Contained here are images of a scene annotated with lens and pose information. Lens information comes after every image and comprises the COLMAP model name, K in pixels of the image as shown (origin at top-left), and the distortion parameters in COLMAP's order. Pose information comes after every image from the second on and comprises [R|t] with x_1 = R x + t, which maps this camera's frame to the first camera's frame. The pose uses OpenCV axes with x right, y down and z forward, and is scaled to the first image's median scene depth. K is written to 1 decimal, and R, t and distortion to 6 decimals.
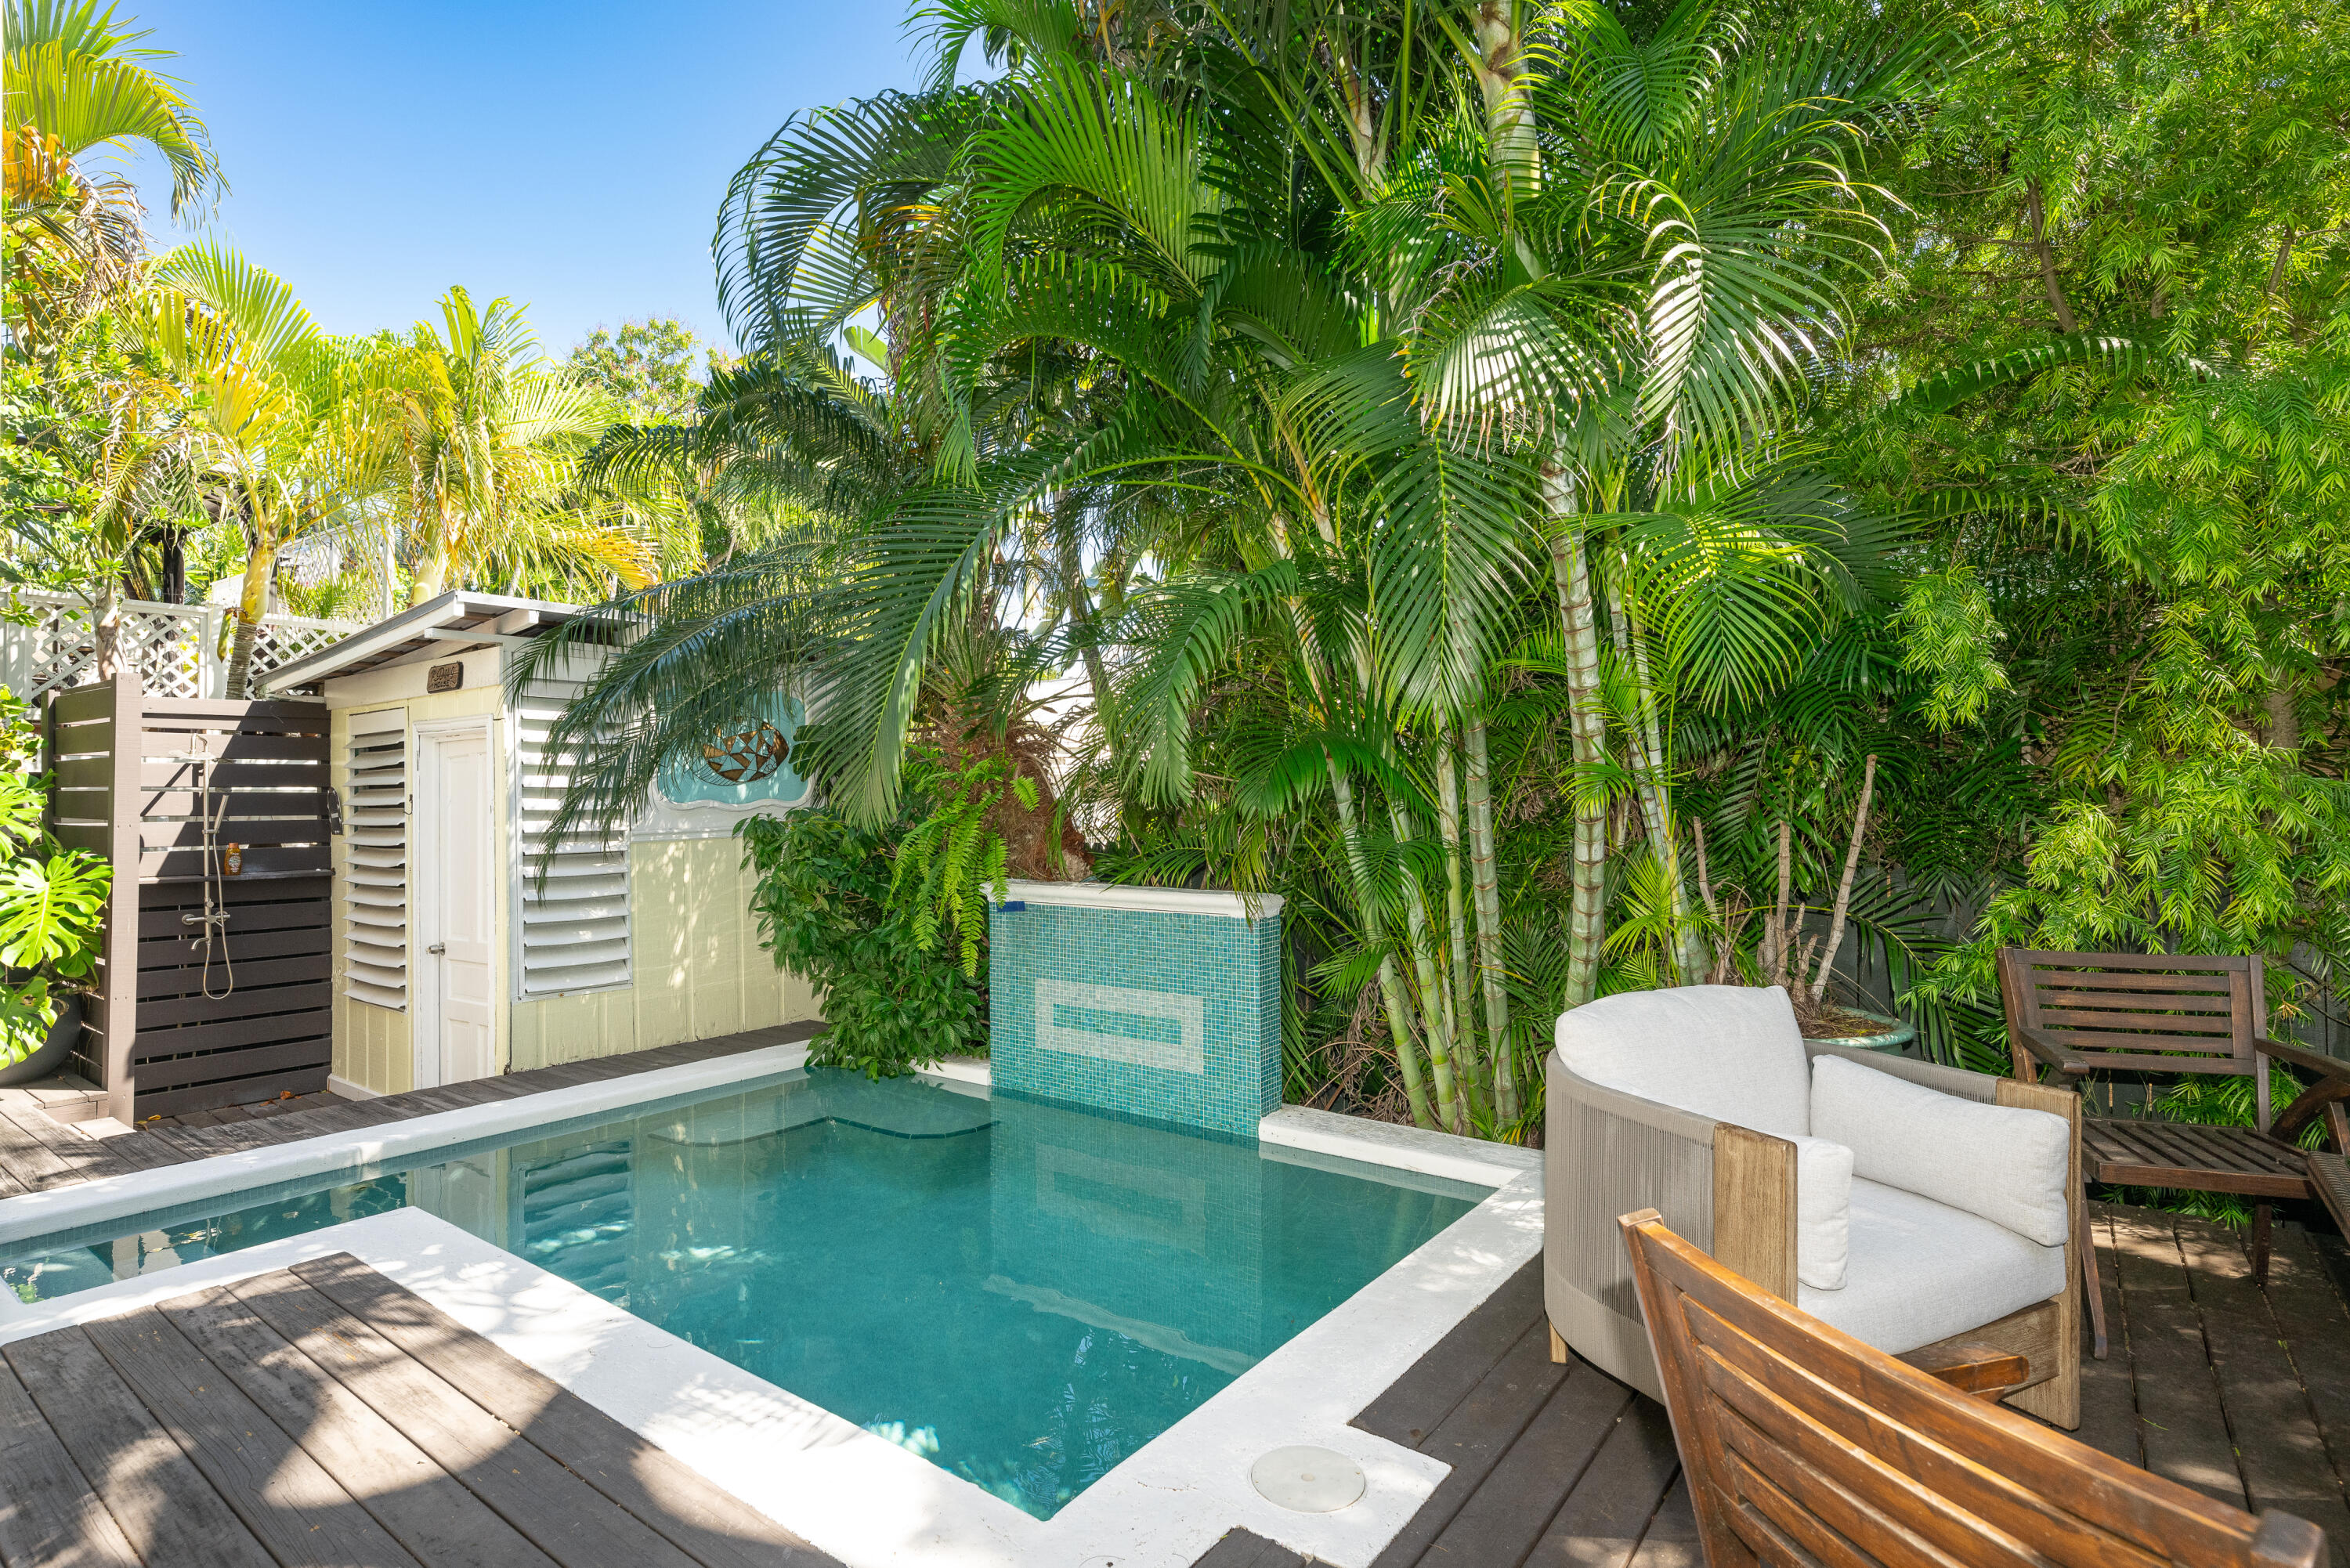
lens RADIAL K [[1189.4, 0, 1175.0], [0, 1189.4, 784.0], [0, 0, 1]] dist [0.003541, 0.000514]
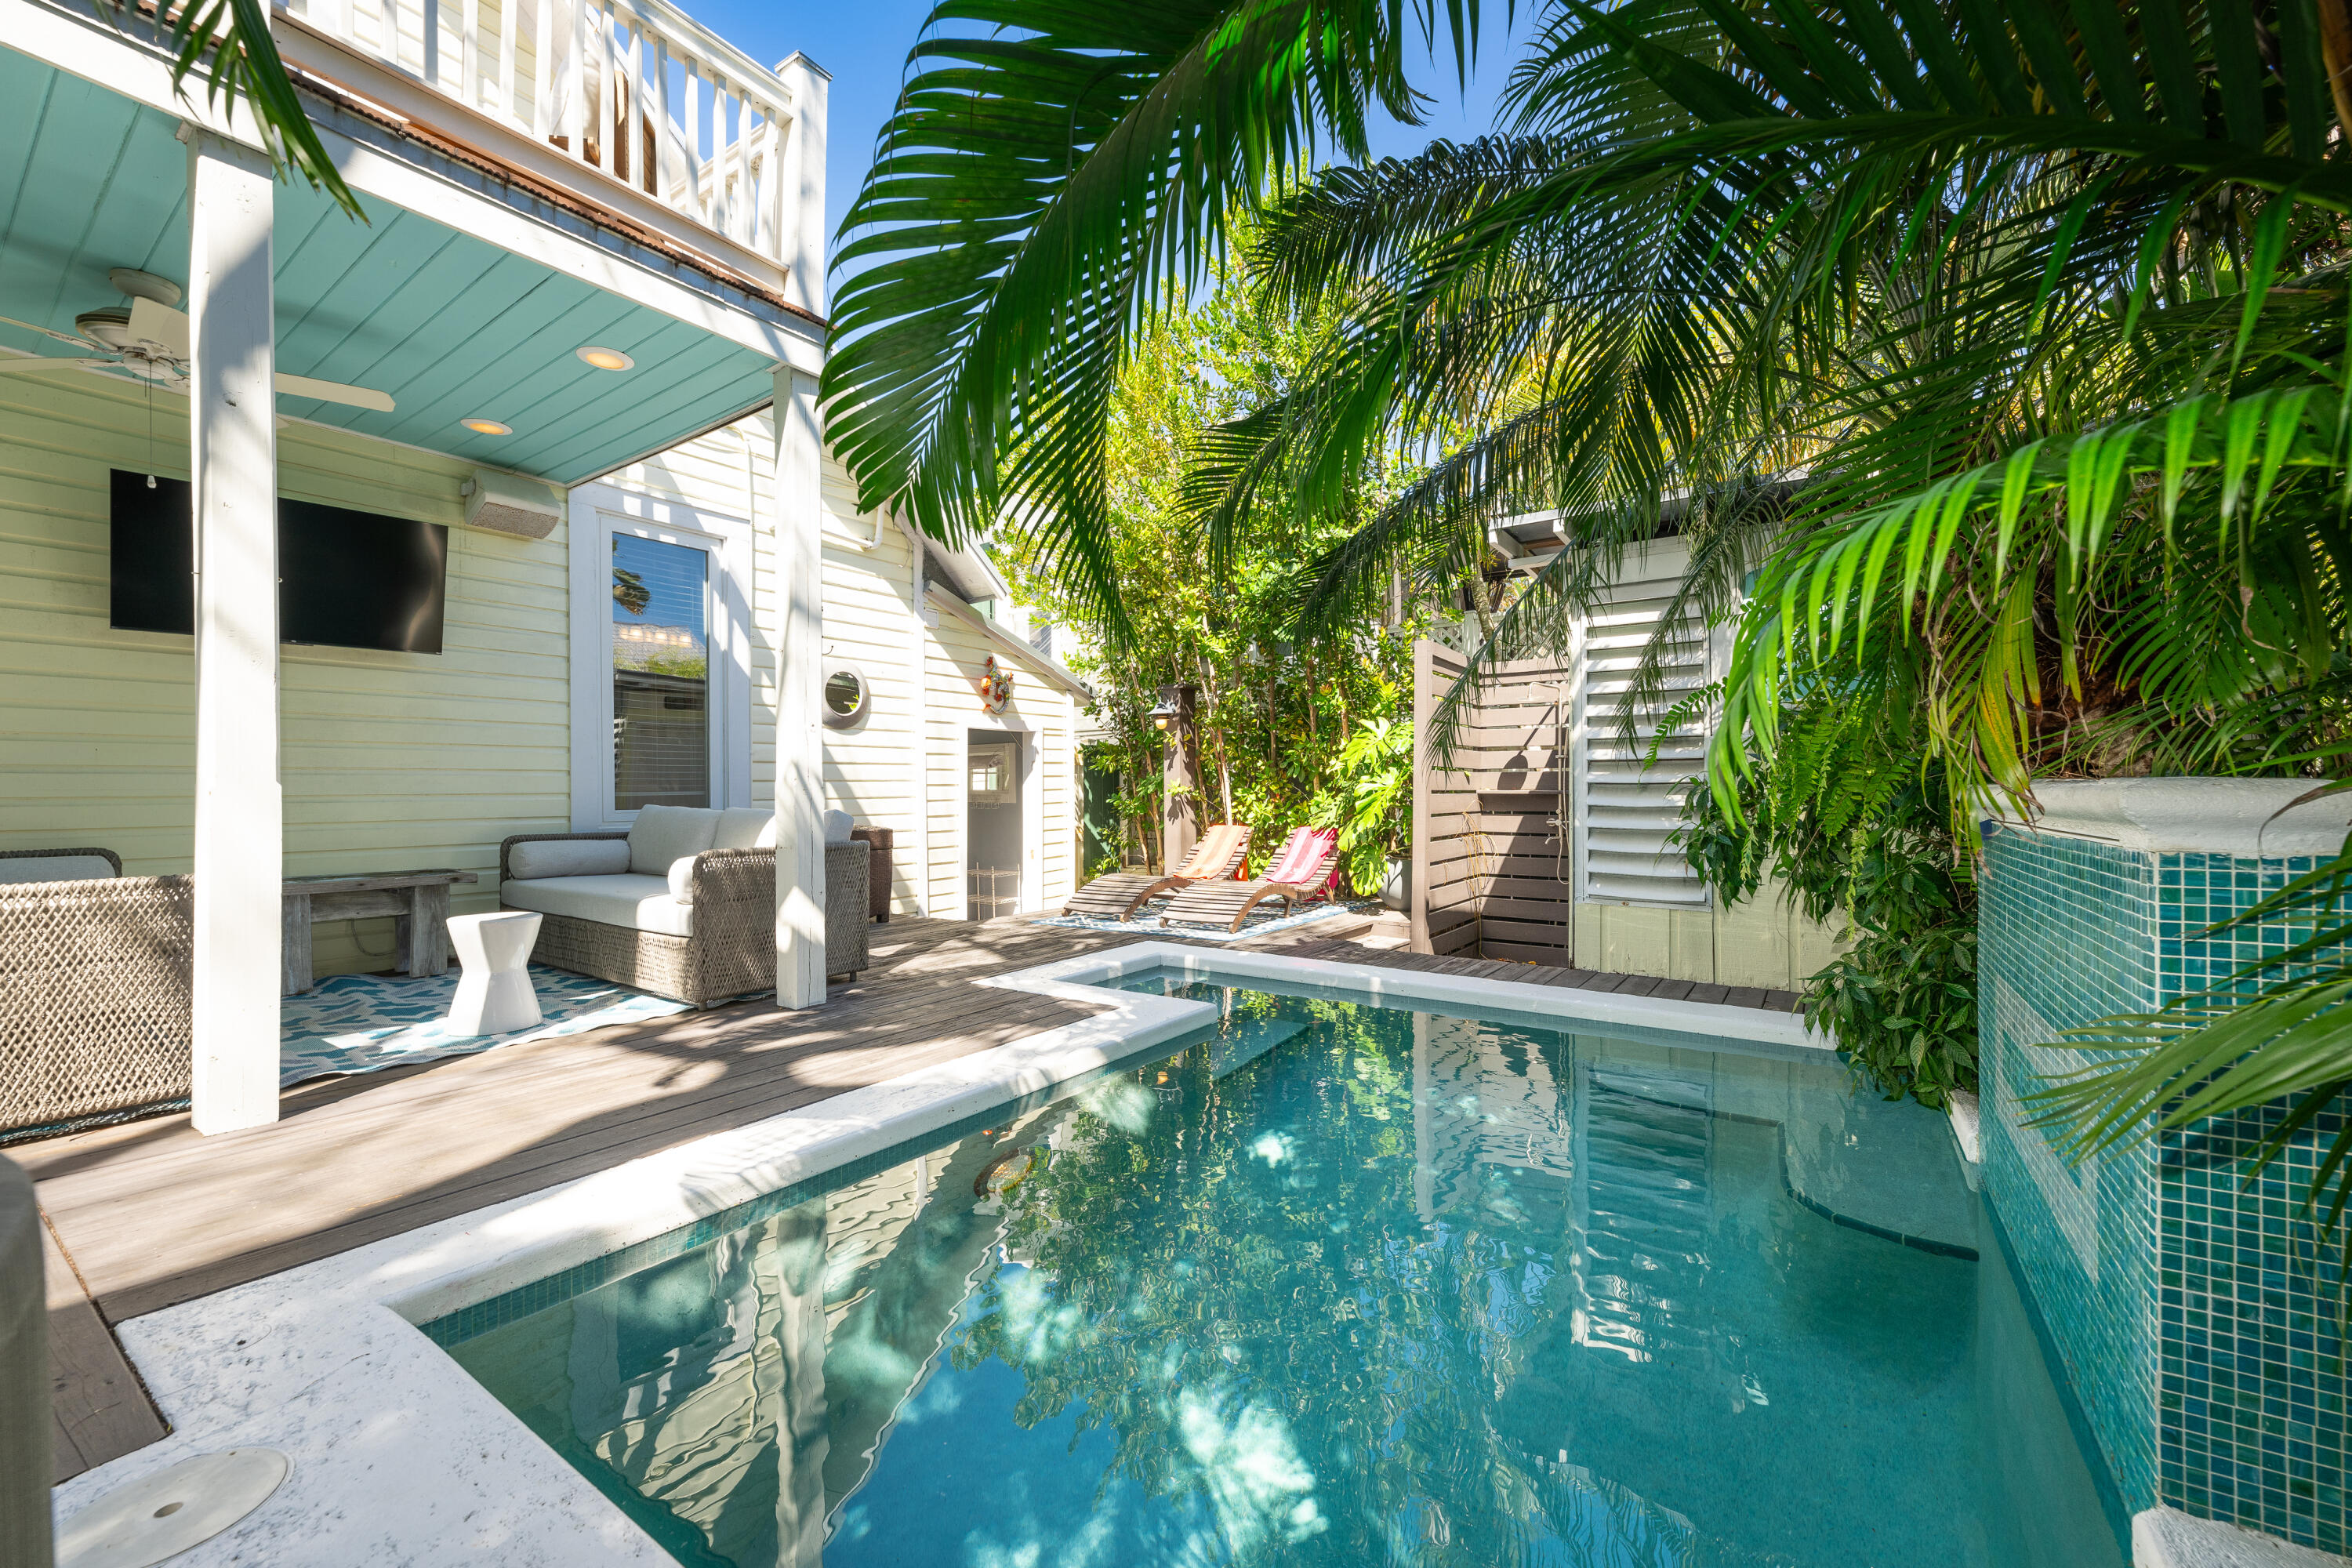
lens RADIAL K [[940.4, 0, 1164.9], [0, 940.4, 792.4], [0, 0, 1]] dist [0.000124, 0.000181]
pose [[0.033811, 0.007929, -0.999397, 0.305347], [0.010139, 0.999914, 0.008276, 0.092863], [0.999377, -0.010413, 0.033728, 0.734574]]
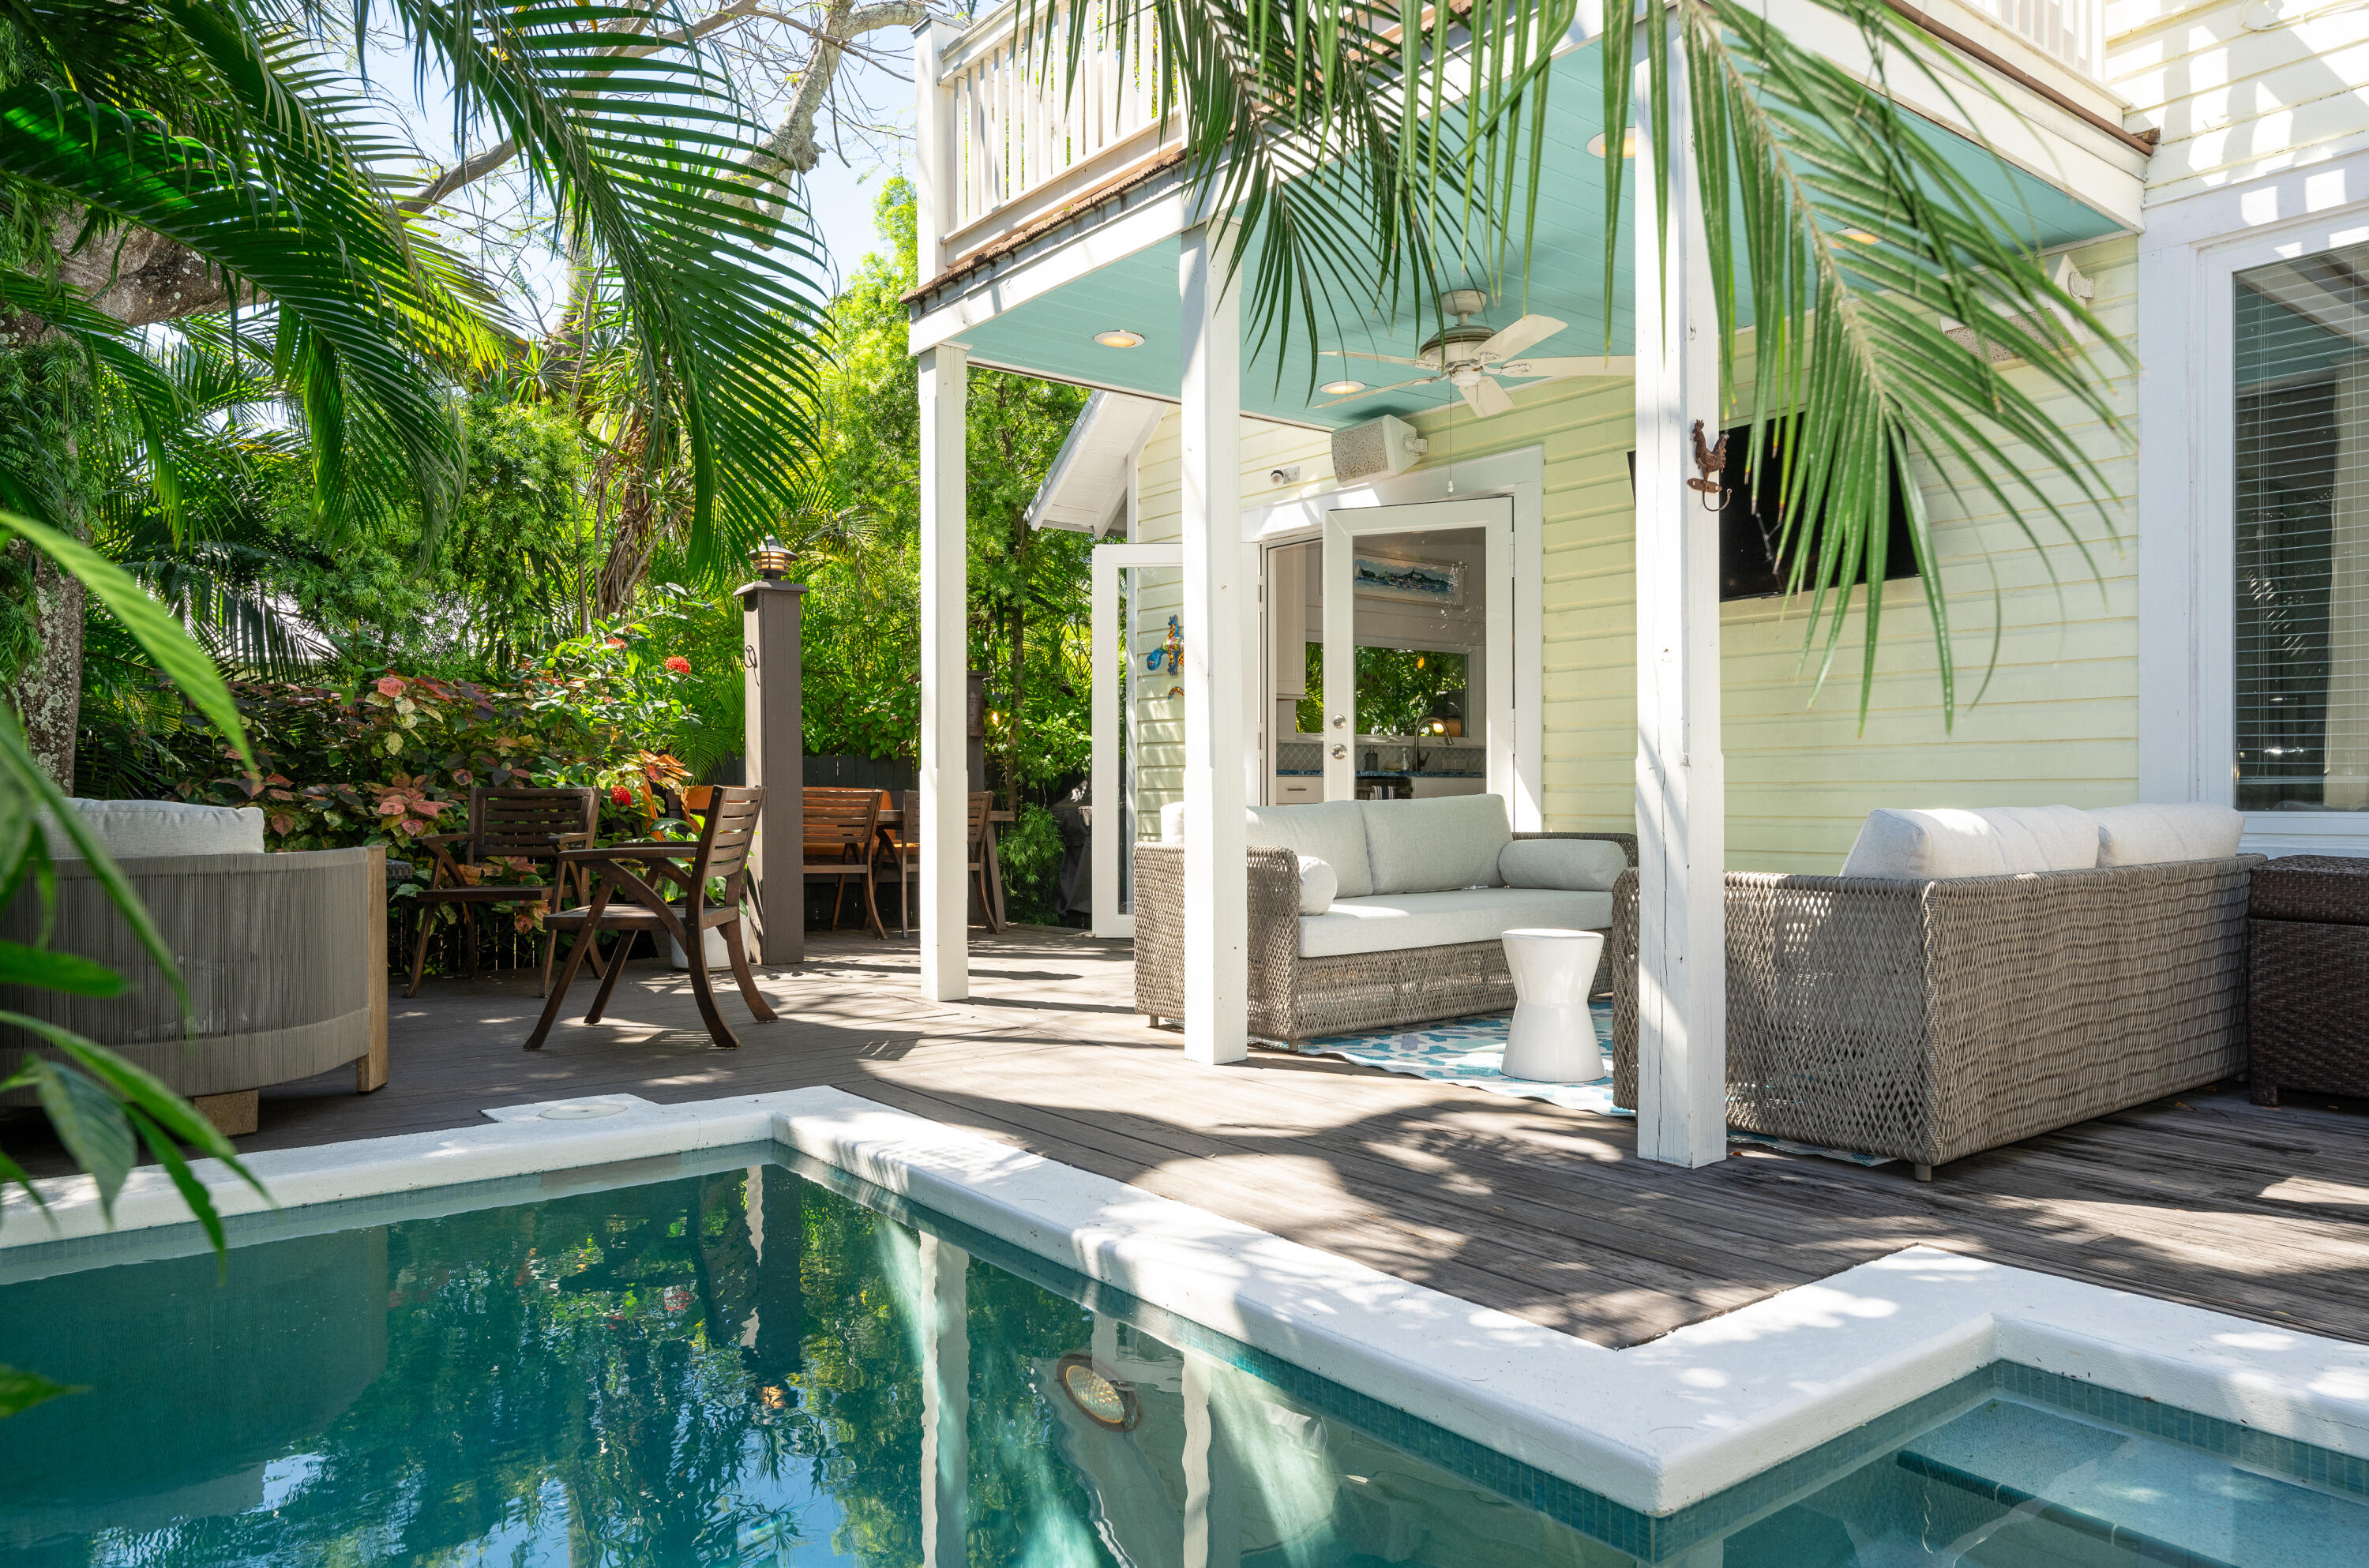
lens RADIAL K [[1563.9, 0, 1199.4], [0, 1563.9, 797.0], [0, 0, 1]] dist [0.003063, 0.000526]
pose [[-0.966744, 0.005988, 0.255676, -0.505789], [0.005171, 0.999979, -0.003870, 0.110515], [-0.255694, -0.002419, -0.966755, 1.242445]]
